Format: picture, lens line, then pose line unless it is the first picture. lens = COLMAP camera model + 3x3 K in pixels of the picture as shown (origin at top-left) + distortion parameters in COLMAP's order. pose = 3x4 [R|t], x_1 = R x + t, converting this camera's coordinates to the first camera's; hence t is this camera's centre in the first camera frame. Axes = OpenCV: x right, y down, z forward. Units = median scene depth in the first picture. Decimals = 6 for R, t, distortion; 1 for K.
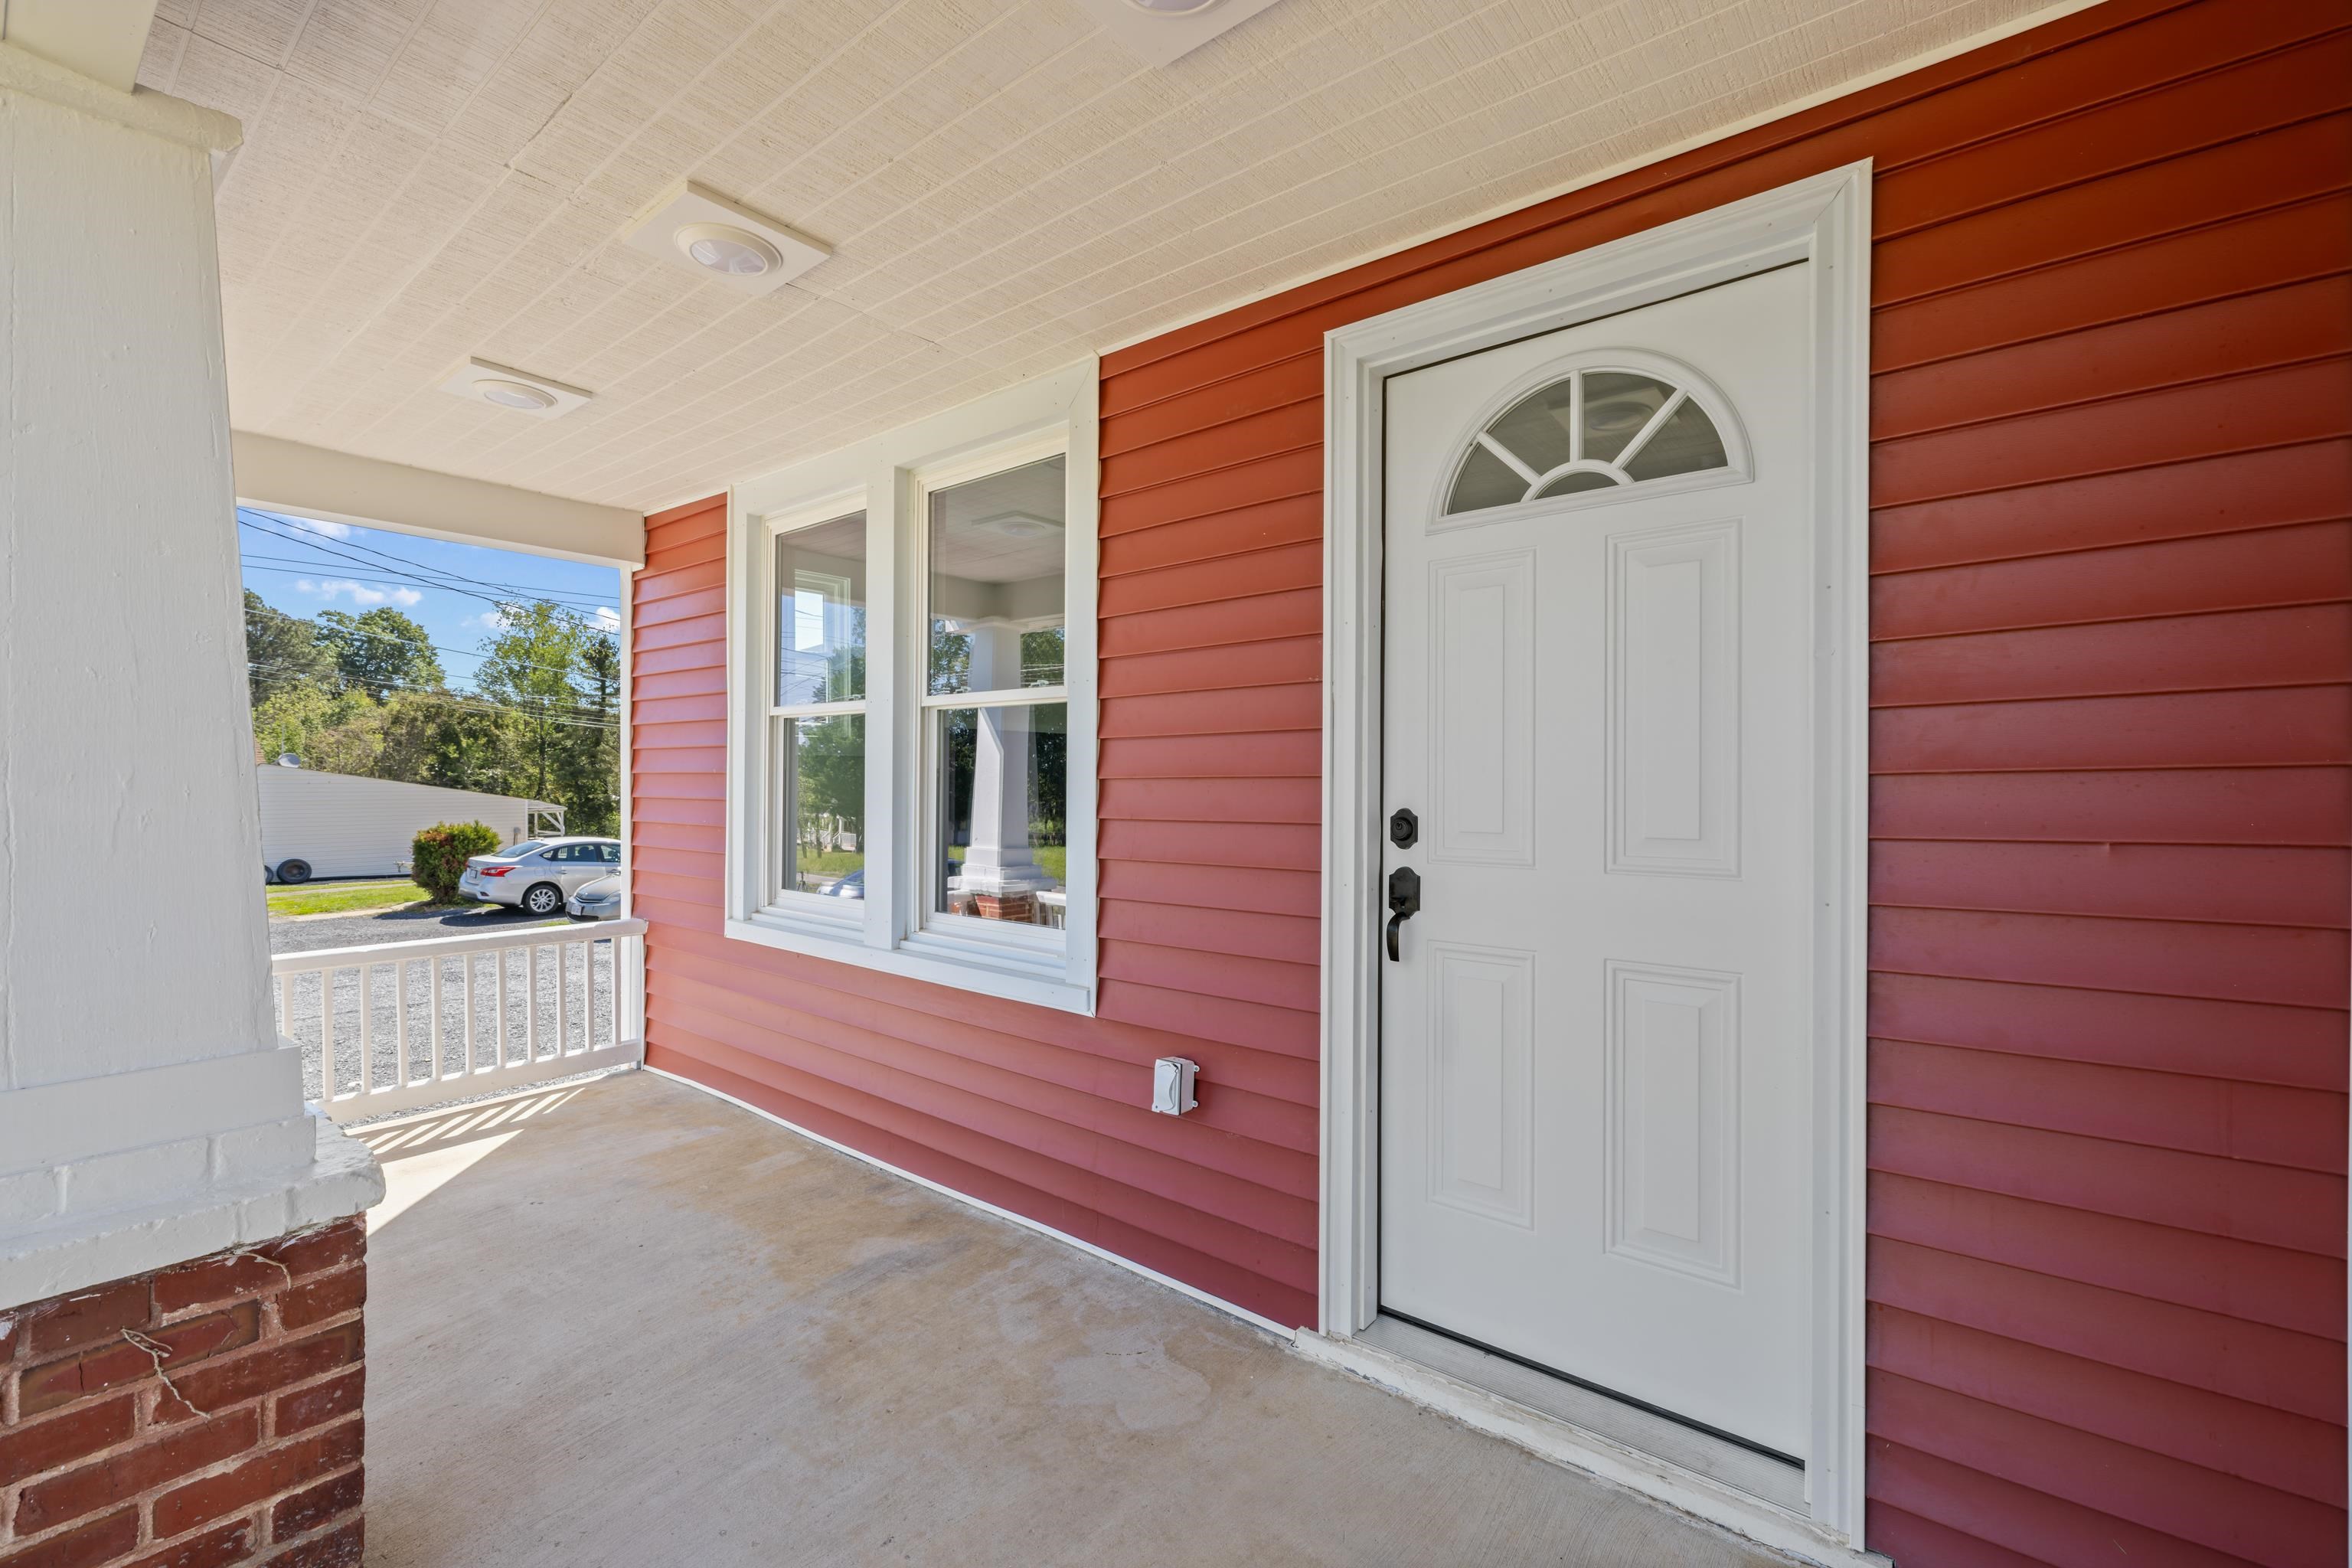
lens RADIAL K [[1004.5, 0, 1184.0], [0, 1004.5, 794.7], [0, 0, 1]] dist [-0.004756, -0.000136]
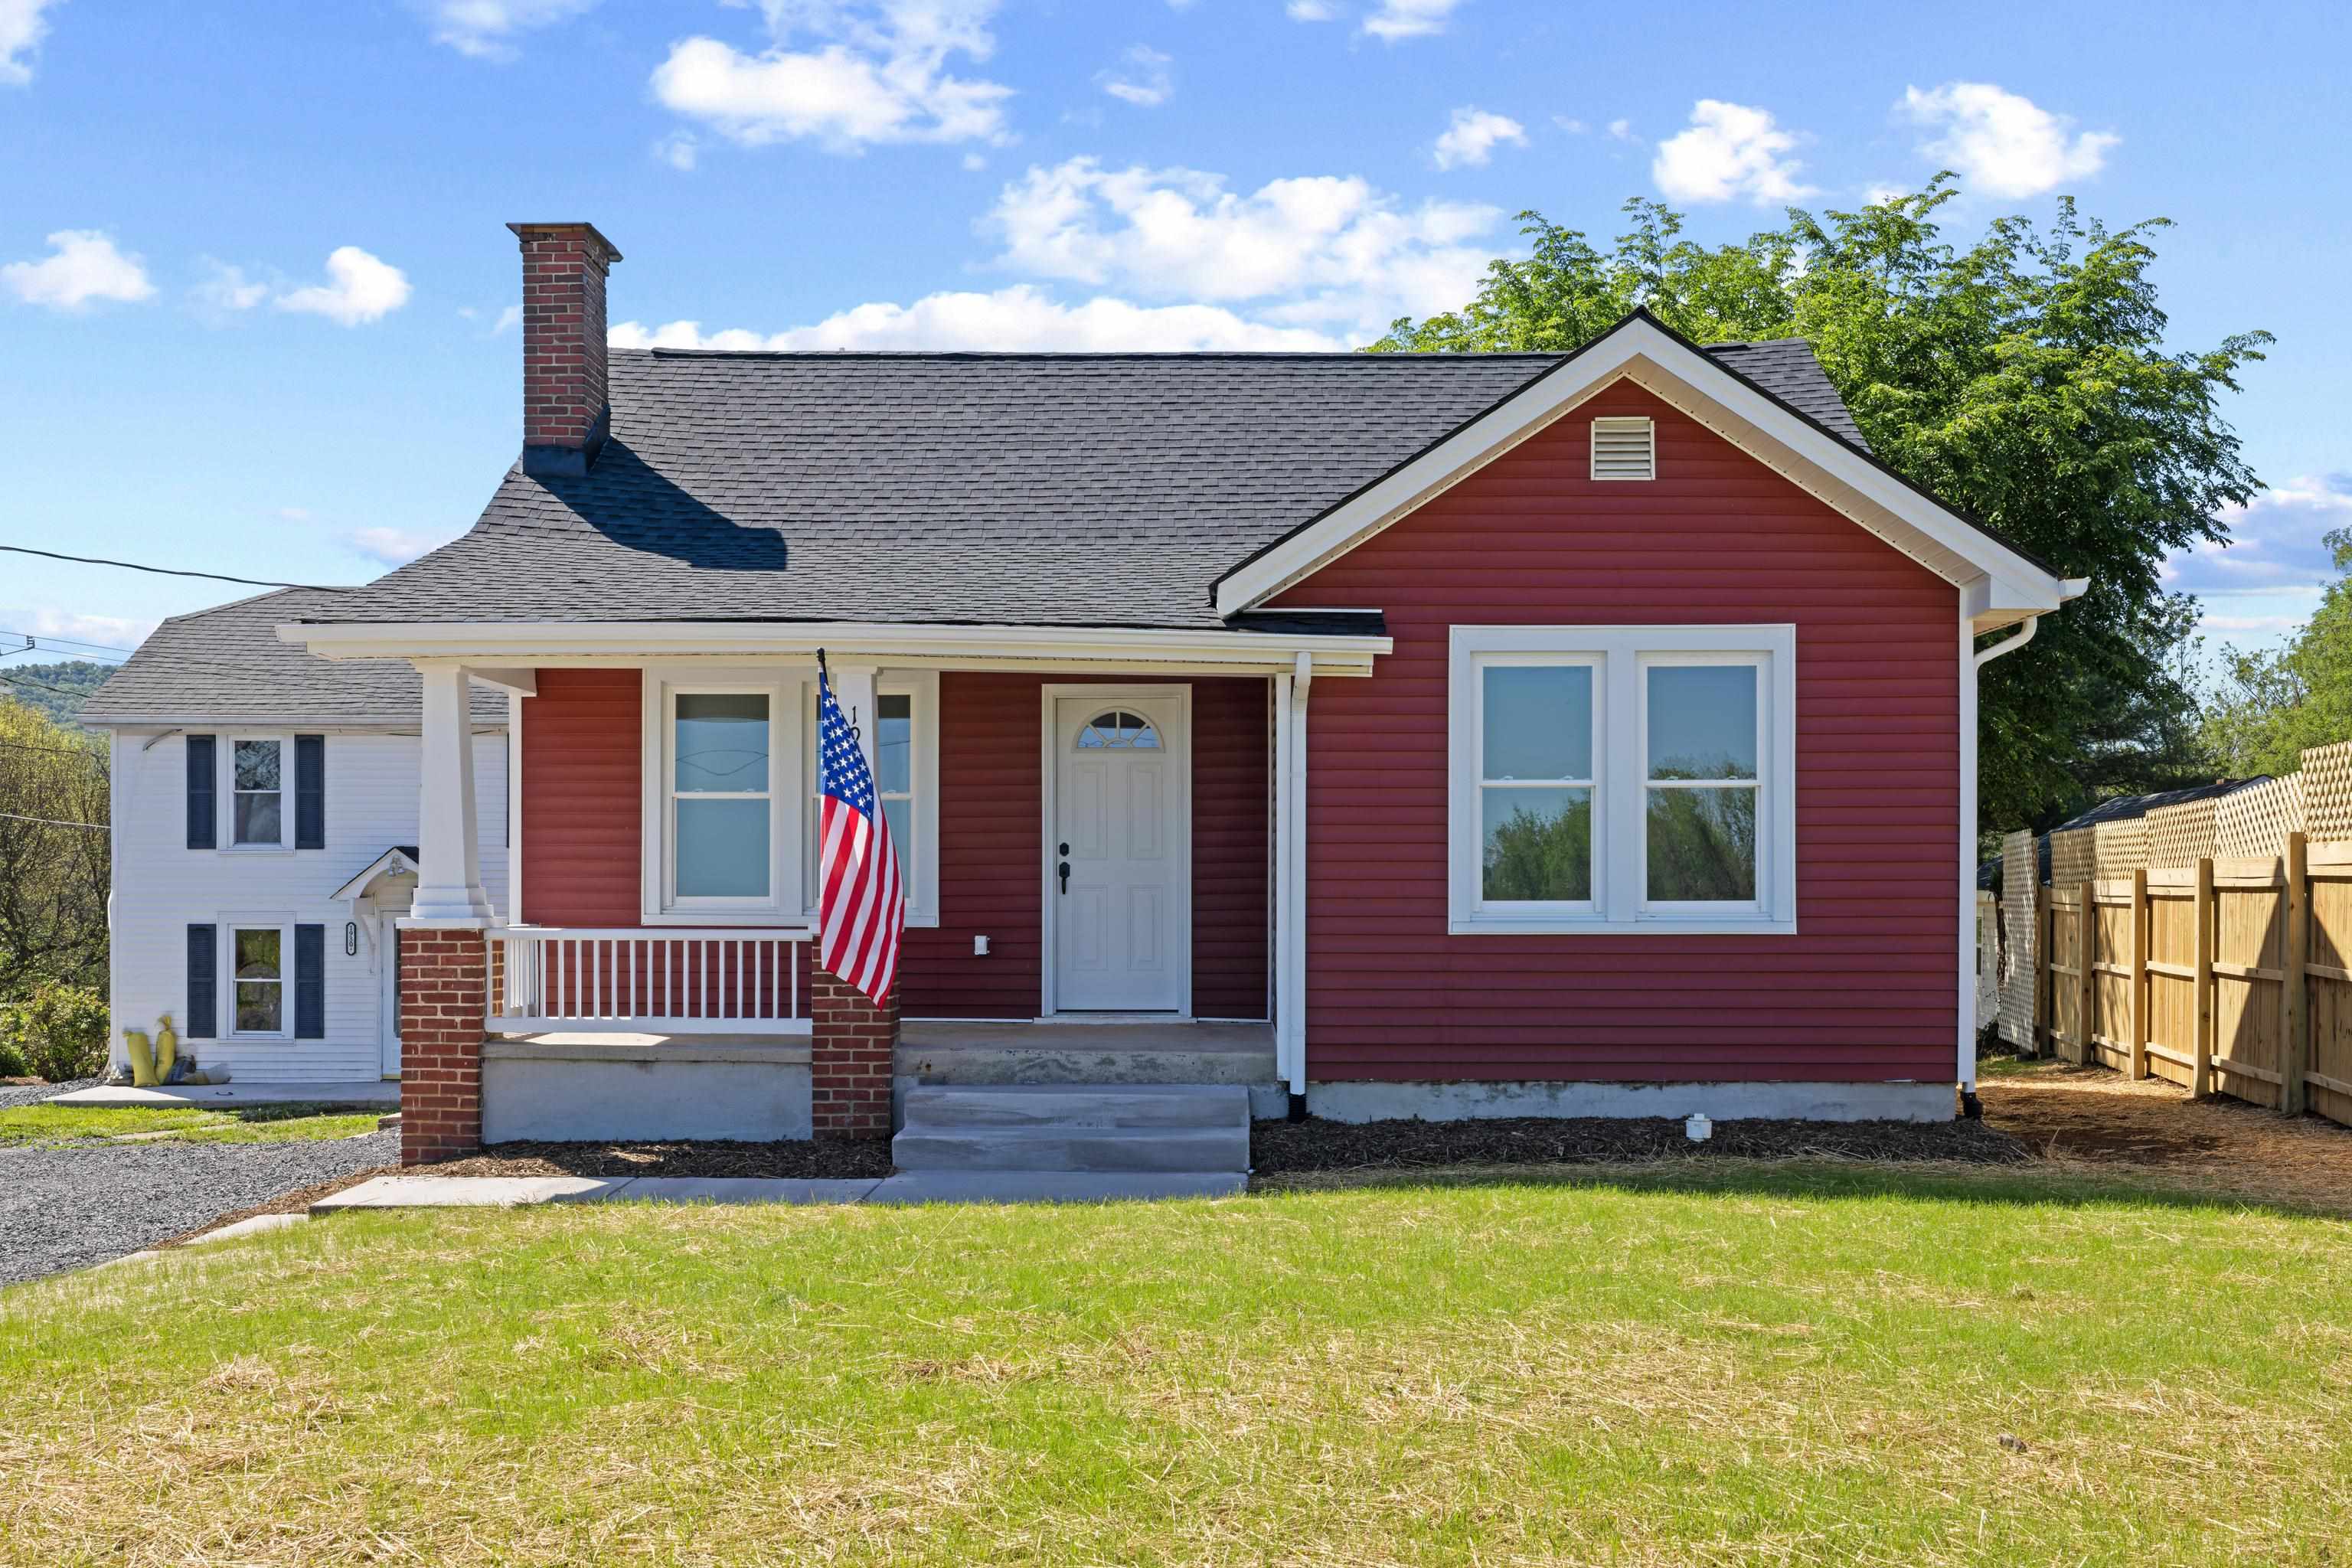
lens RADIAL K [[2281.7, 0, 1173.0], [0, 2281.7, 907.9], [0, 0, 1]] dist [0.001530, 0.005519]
pose [[0.799636, -0.007827, 0.600433, -3.052586], [0.009923, 0.999951, -0.000179, 0.179755], [-0.600403, 0.006101, 0.799675, -3.926607]]
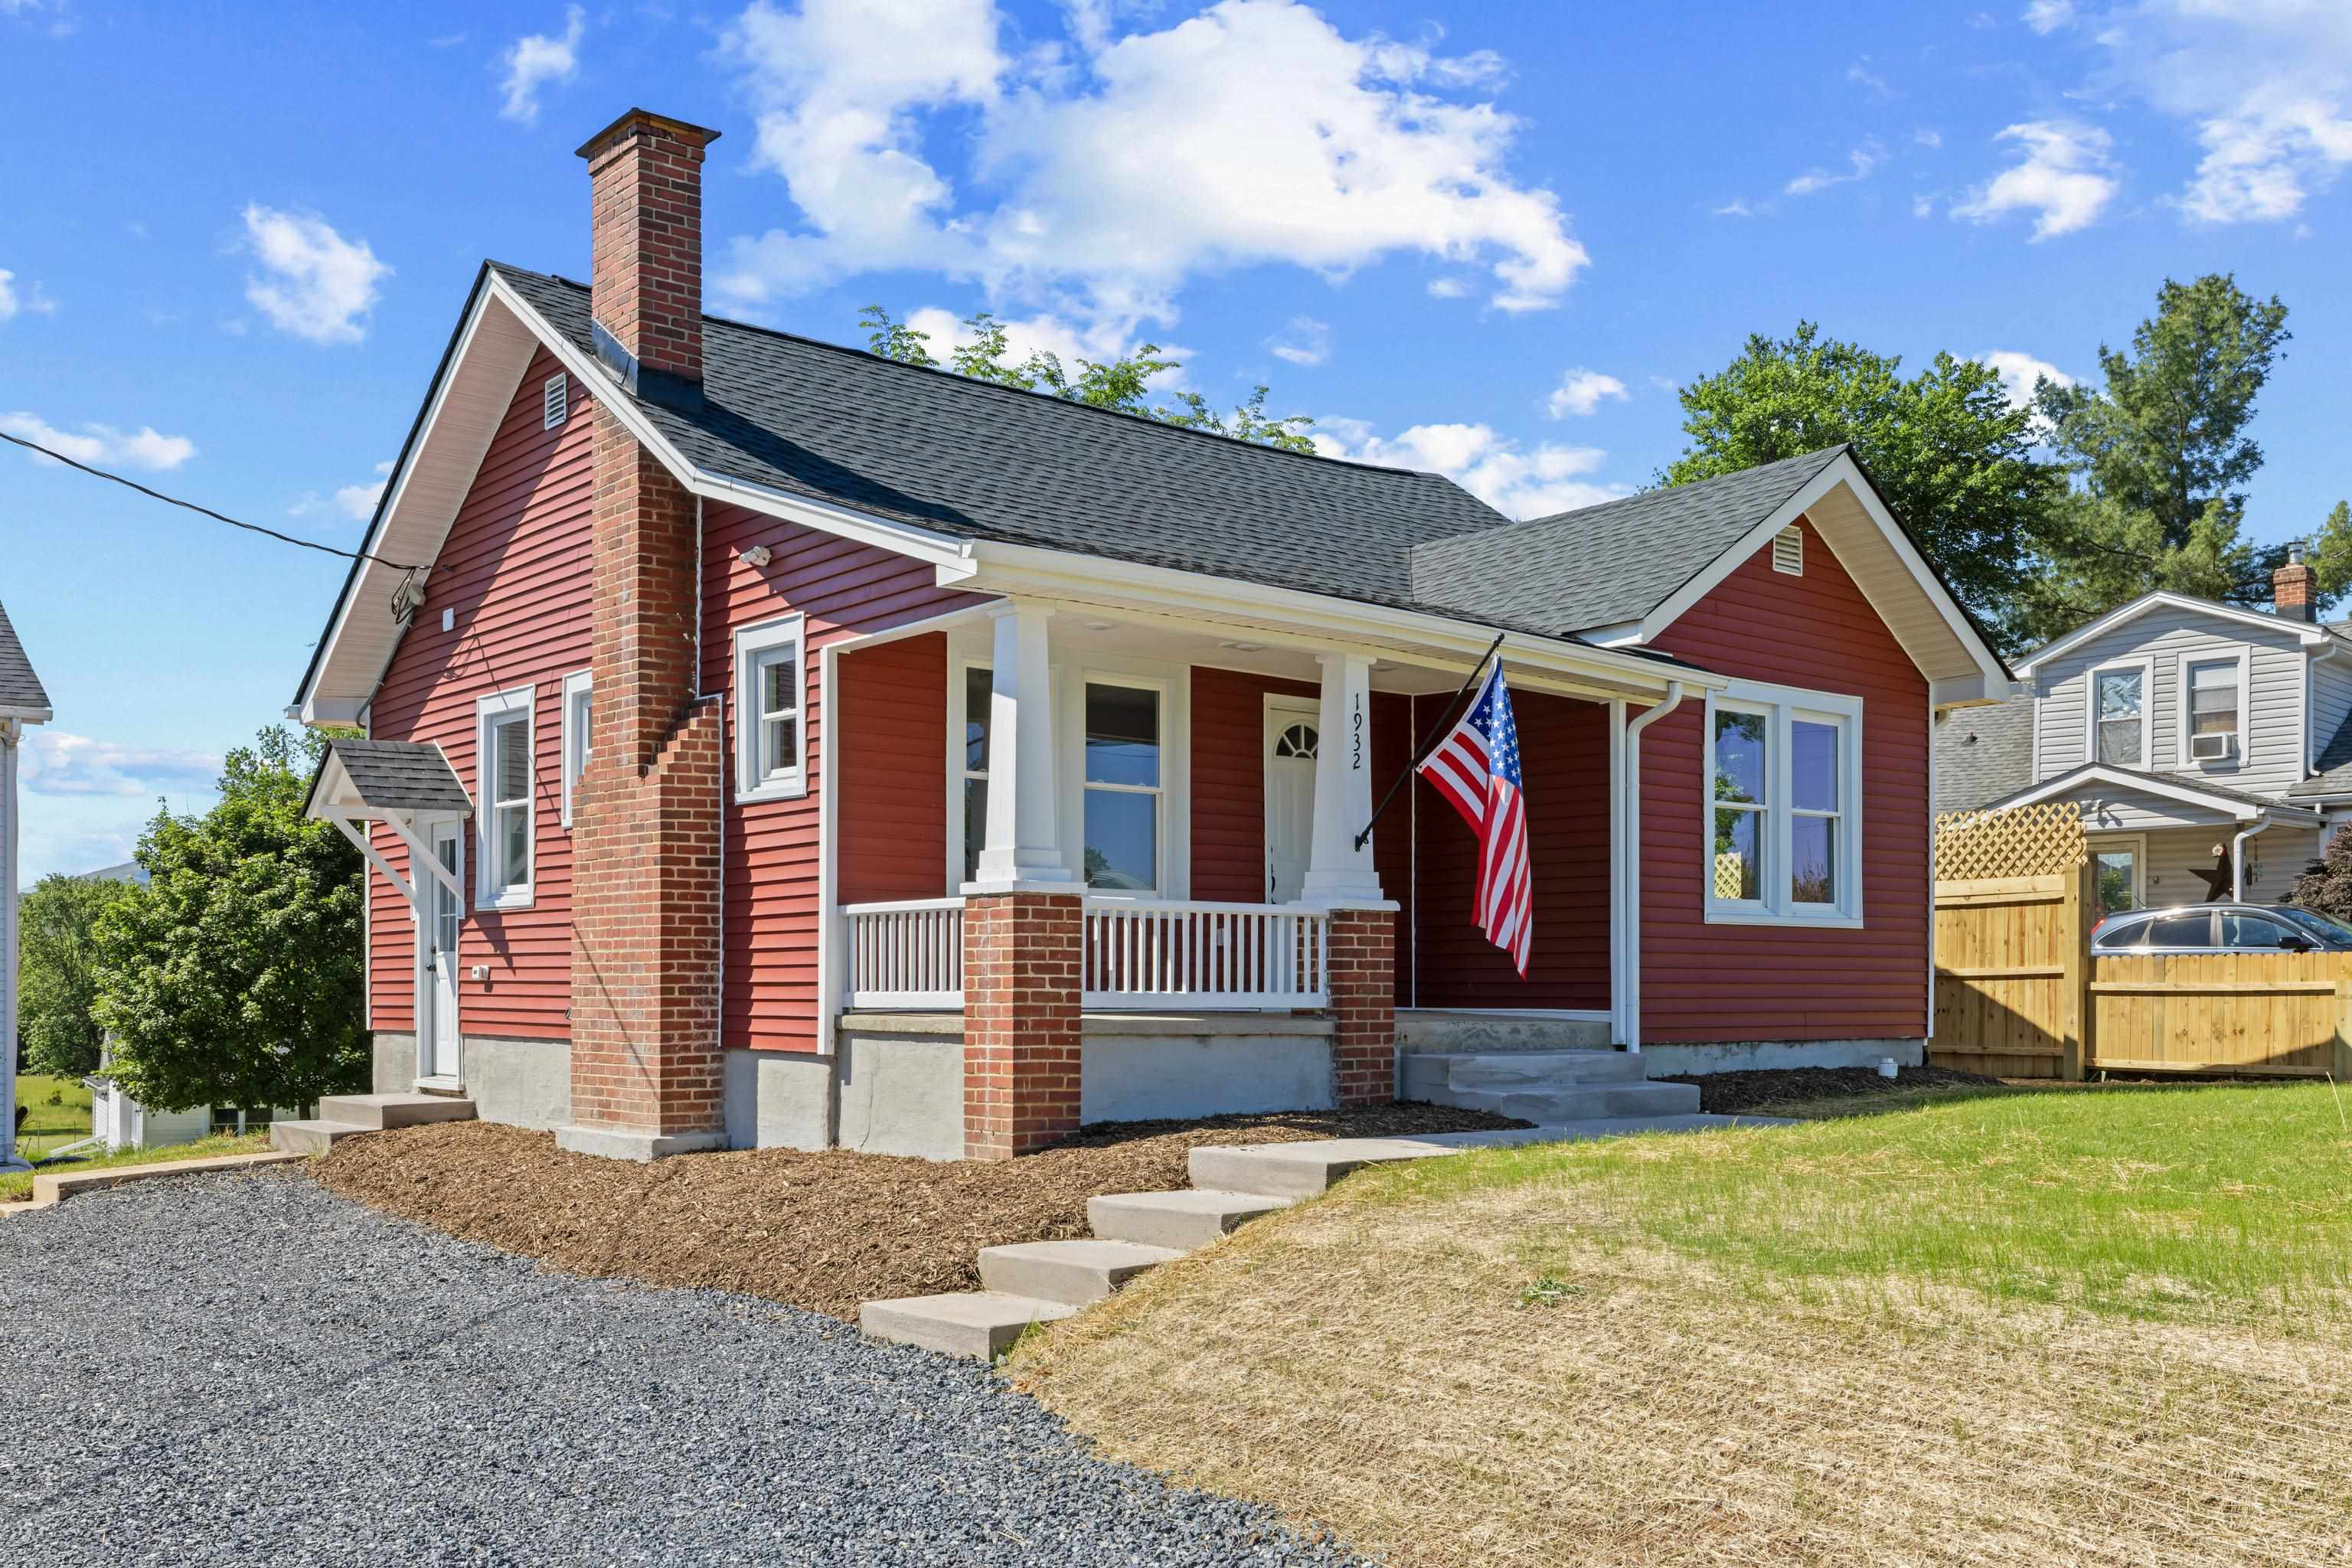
lens RADIAL K [[2148.8, 0, 1175.1], [0, 2148.8, 992.7], [0, 0, 1]] dist [-0.000006, -0.002227]
pose [[0.200391, -0.001115, 0.979715, -5.520640], [0.013036, 0.999914, -0.001528, 0.418856], [-0.979629, 0.013078, 0.200388, -0.068240]]
